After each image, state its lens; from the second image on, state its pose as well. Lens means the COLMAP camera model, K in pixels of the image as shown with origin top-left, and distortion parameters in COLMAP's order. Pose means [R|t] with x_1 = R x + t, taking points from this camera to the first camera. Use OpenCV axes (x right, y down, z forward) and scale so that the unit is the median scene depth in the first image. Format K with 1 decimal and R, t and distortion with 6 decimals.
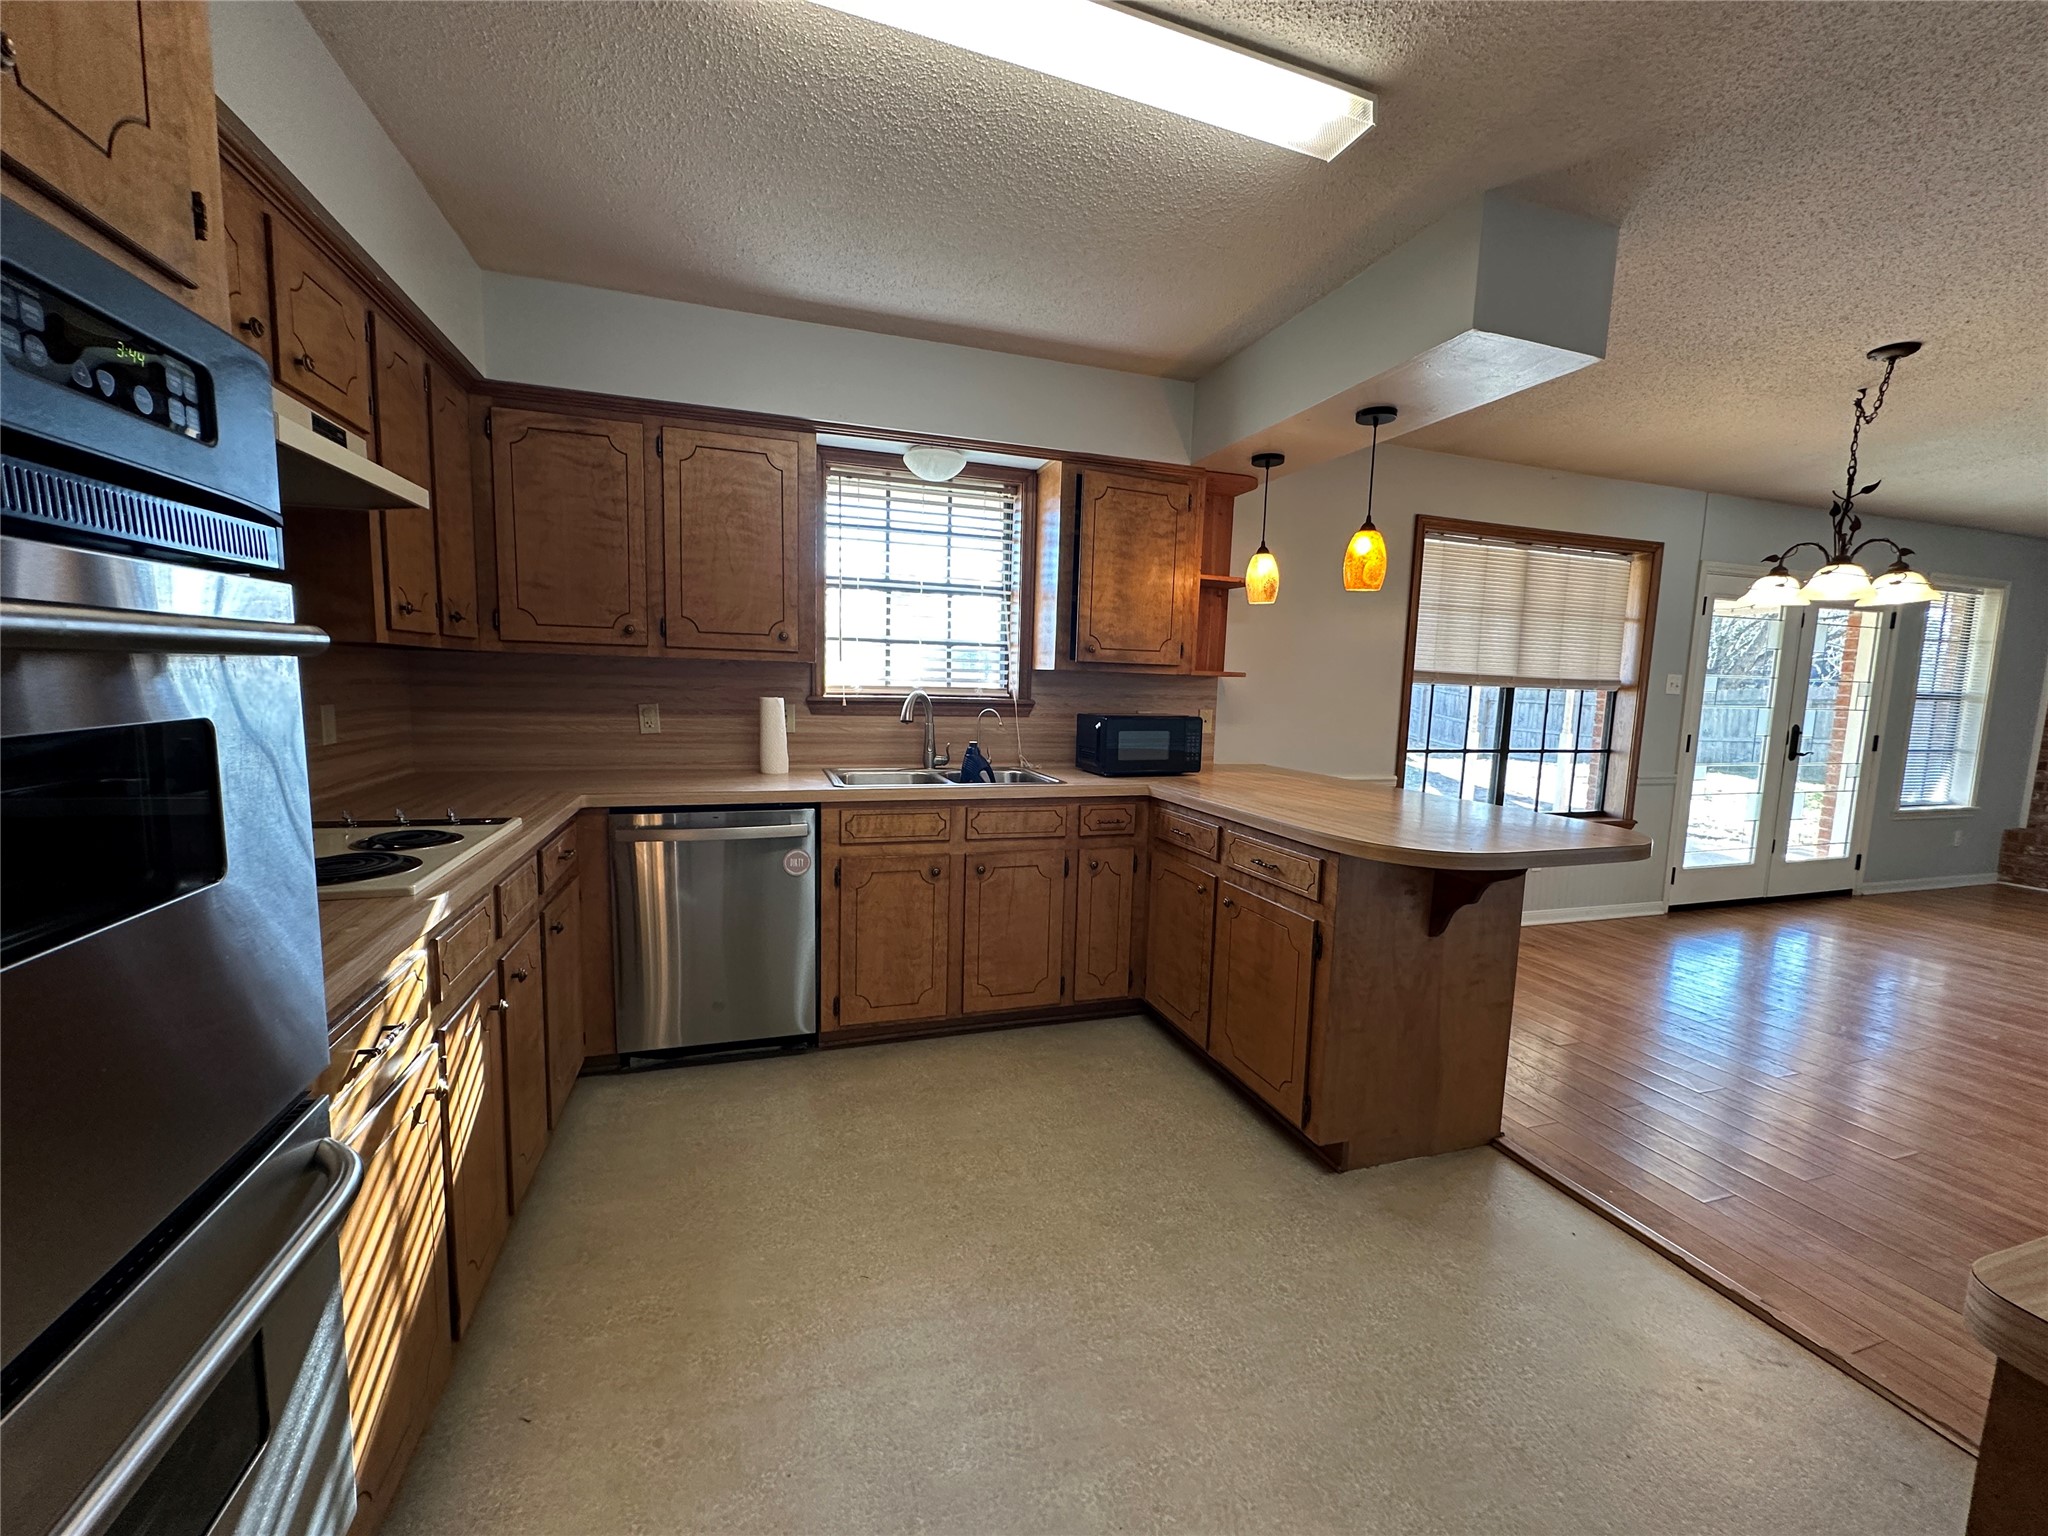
lens RADIAL K [[814.8, 0, 1025.7], [0, 814.8, 767.8], [0, 0, 1]] dist [-0.004670, 0.000090]
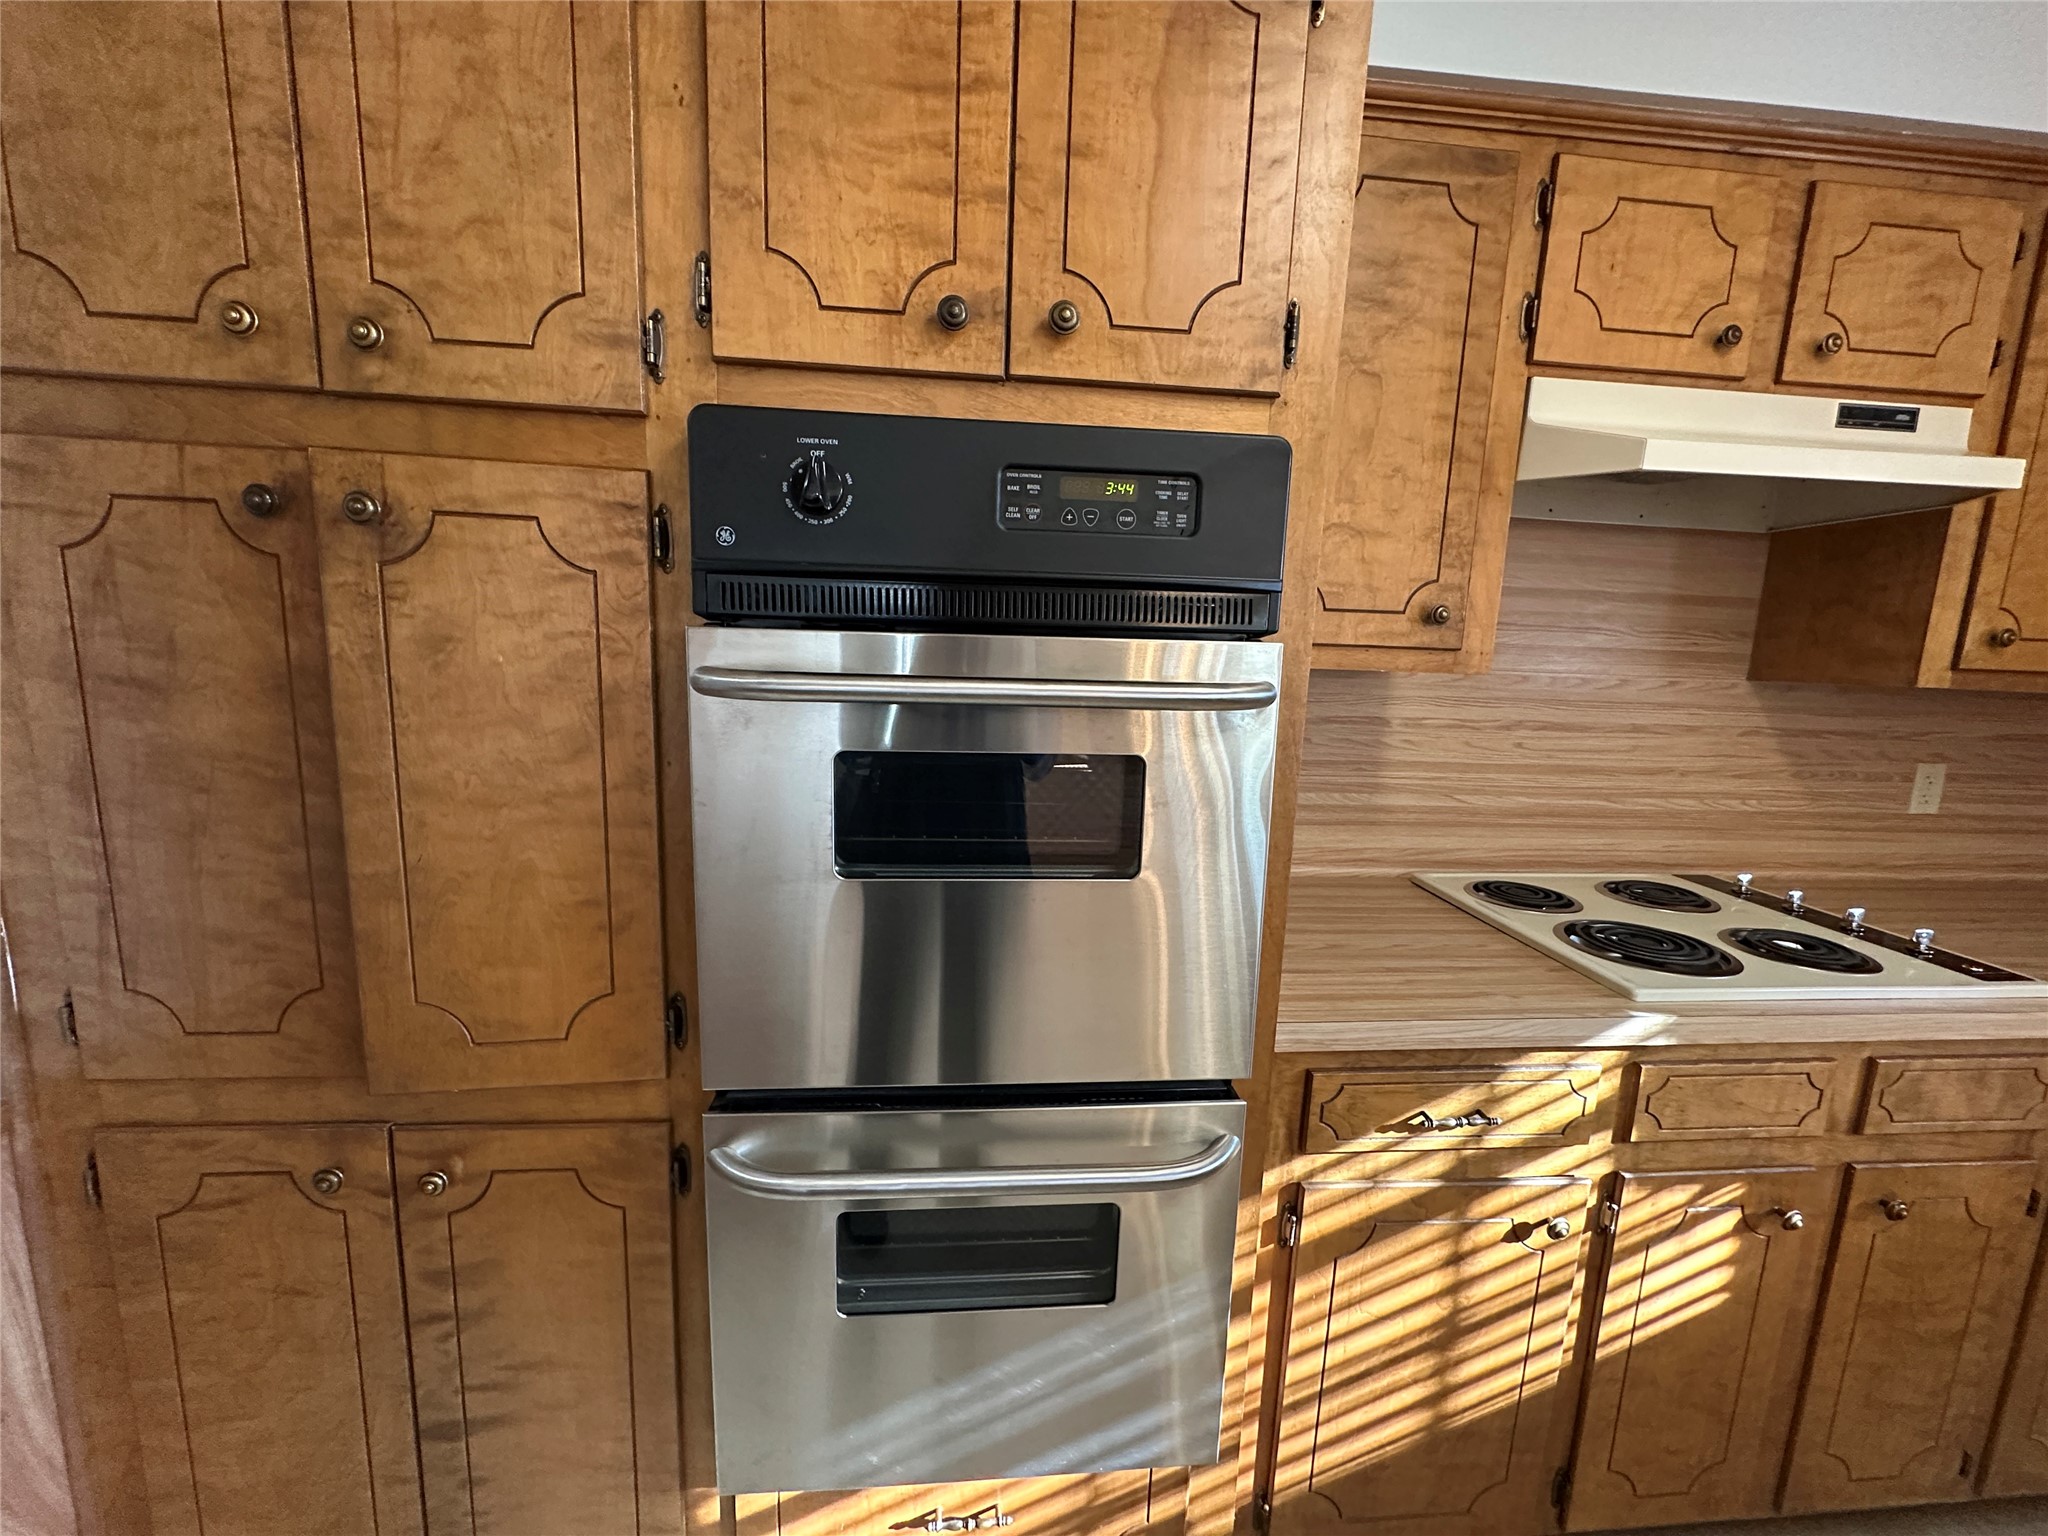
lens RADIAL K [[814.8, 0, 1026.5], [0, 814.8, 768.4], [0, 0, 1]] dist [-0.004670, 0.000090]
pose [[-0.226946, 0.117661, -0.966774, 0.055316], [-0.148390, 0.976908, 0.153728, -0.040734], [0.962536, 0.178347, -0.204245, 0.206691]]
